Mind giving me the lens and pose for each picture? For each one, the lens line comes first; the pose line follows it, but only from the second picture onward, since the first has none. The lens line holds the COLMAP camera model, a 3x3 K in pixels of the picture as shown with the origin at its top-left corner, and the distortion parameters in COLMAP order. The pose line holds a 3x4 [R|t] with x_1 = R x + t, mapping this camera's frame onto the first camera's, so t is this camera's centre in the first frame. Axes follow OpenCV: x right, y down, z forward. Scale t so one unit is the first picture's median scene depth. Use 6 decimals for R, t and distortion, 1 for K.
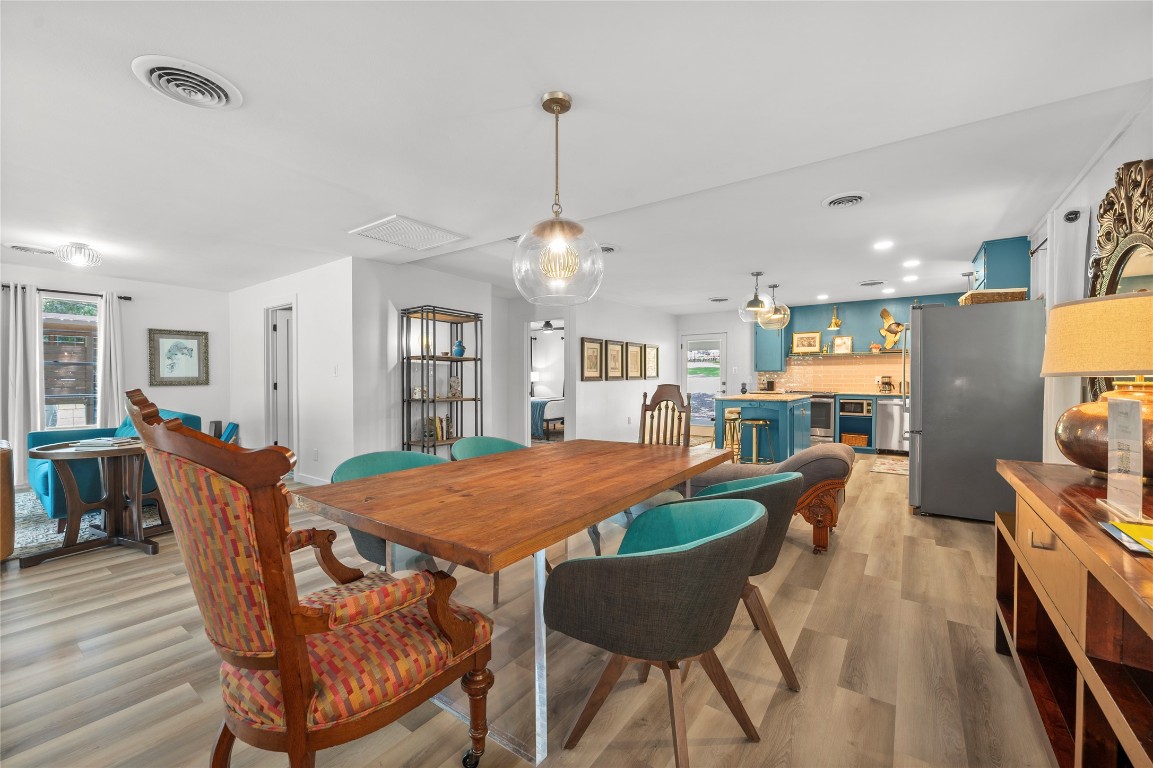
lens RADIAL K [[465.3, 0, 576.5], [0, 465.3, 384.0], [0, 0, 1]] dist [-0.000560, 0.000061]
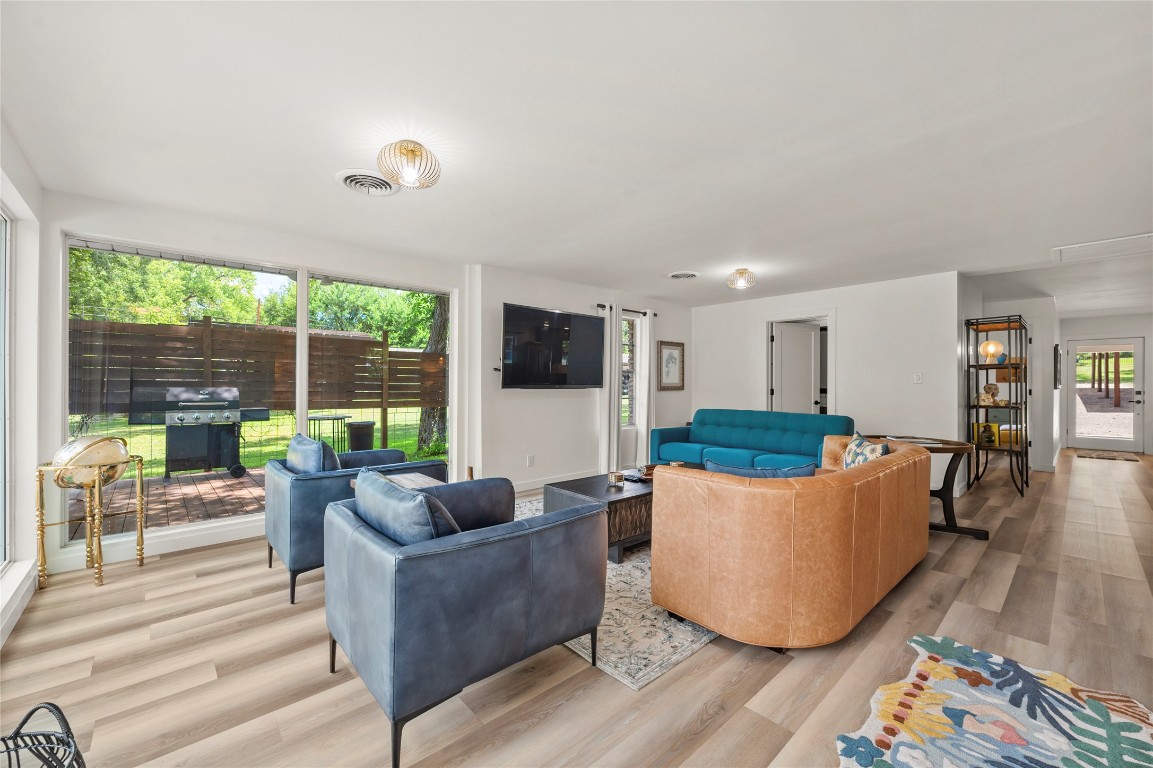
lens RADIAL K [[465.3, 0, 576.5], [0, 465.3, 384.0], [0, 0, 1]] dist [-0.000560, 0.000061]
pose [[0.990092, 0.002891, -0.140390, -0.949698], [-0.005518, 0.999817, -0.018324, 0.008932], [0.140311, 0.018917, 0.989927, -0.157107]]
